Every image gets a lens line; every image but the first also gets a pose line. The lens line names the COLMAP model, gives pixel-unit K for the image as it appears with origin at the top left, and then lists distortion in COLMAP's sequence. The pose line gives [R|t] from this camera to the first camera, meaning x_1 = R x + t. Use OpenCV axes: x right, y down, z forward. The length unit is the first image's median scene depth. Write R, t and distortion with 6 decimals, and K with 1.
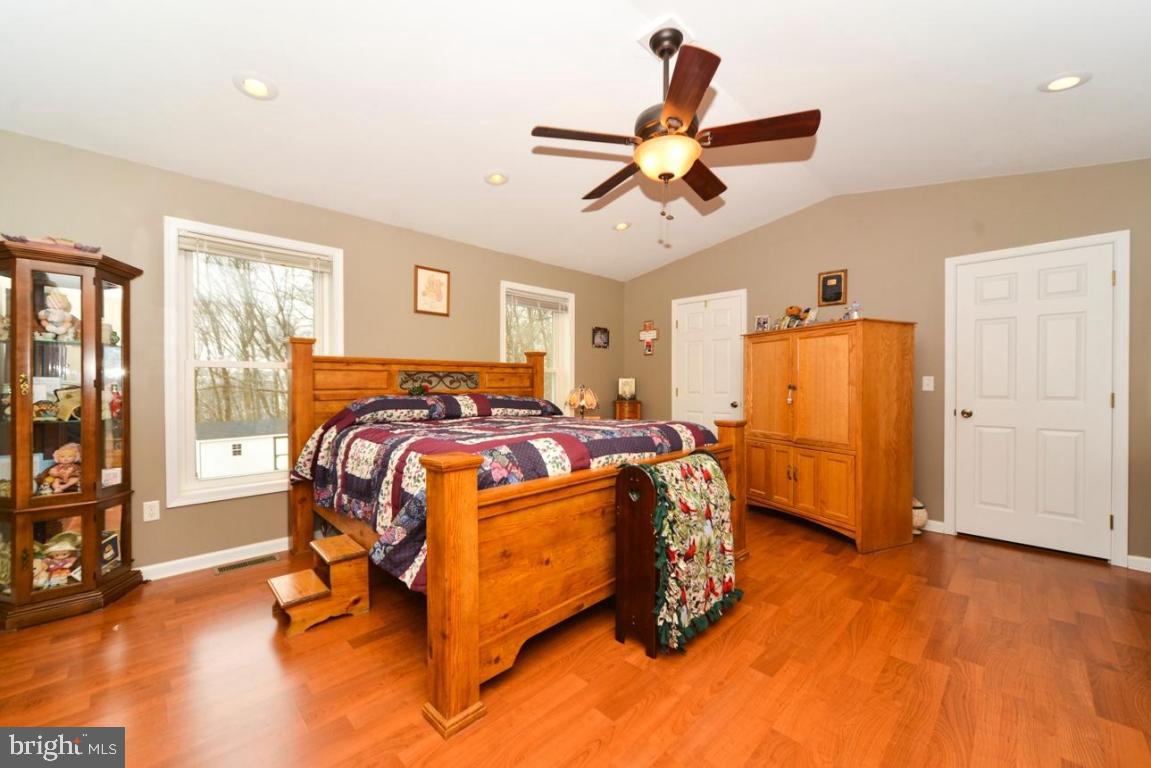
lens RADIAL K [[446.4, 0, 575.5], [0, 446.4, 384.0], [0, 0, 1]] dist [-0.000811, 0.000022]
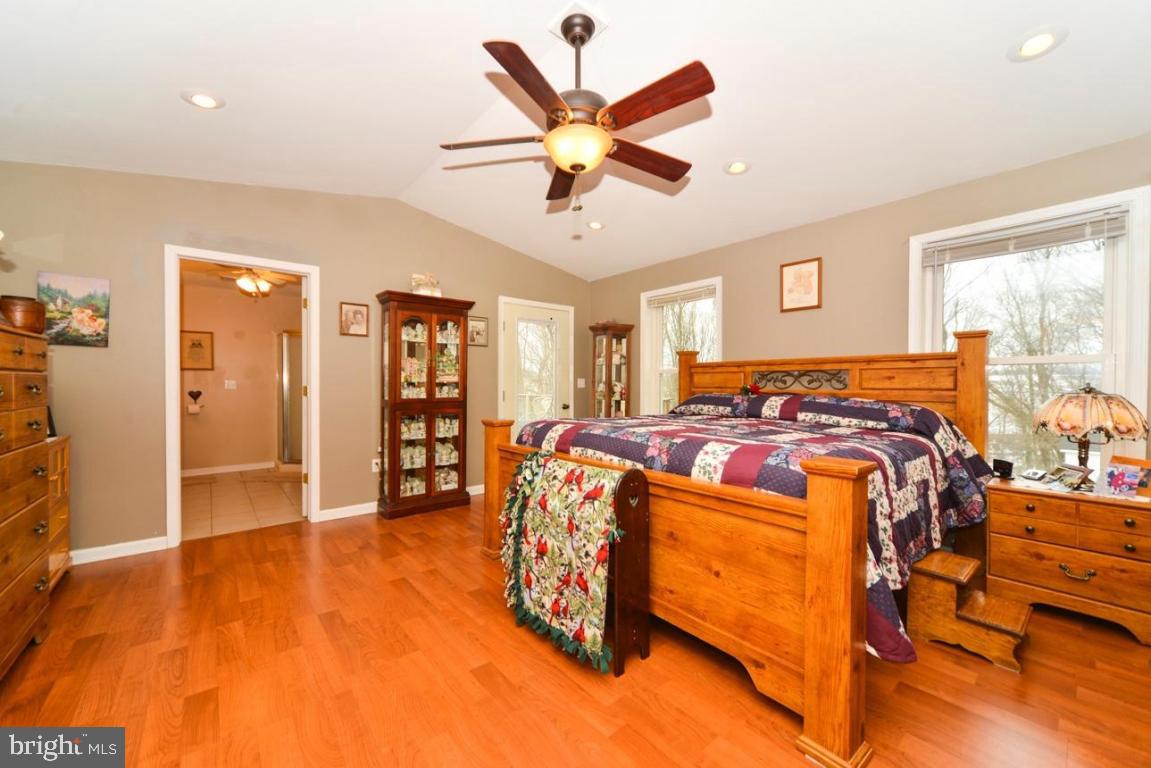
lens RADIAL K [[446.4, 0, 575.5], [0, 446.4, 384.0], [0, 0, 1]] dist [-0.000811, 0.000022]
pose [[-0.090787, -0.000476, -0.995870, 0.682879], [-0.004801, 0.999988, -0.000041, 0.002612], [0.995859, 0.004778, -0.090788, 0.635302]]
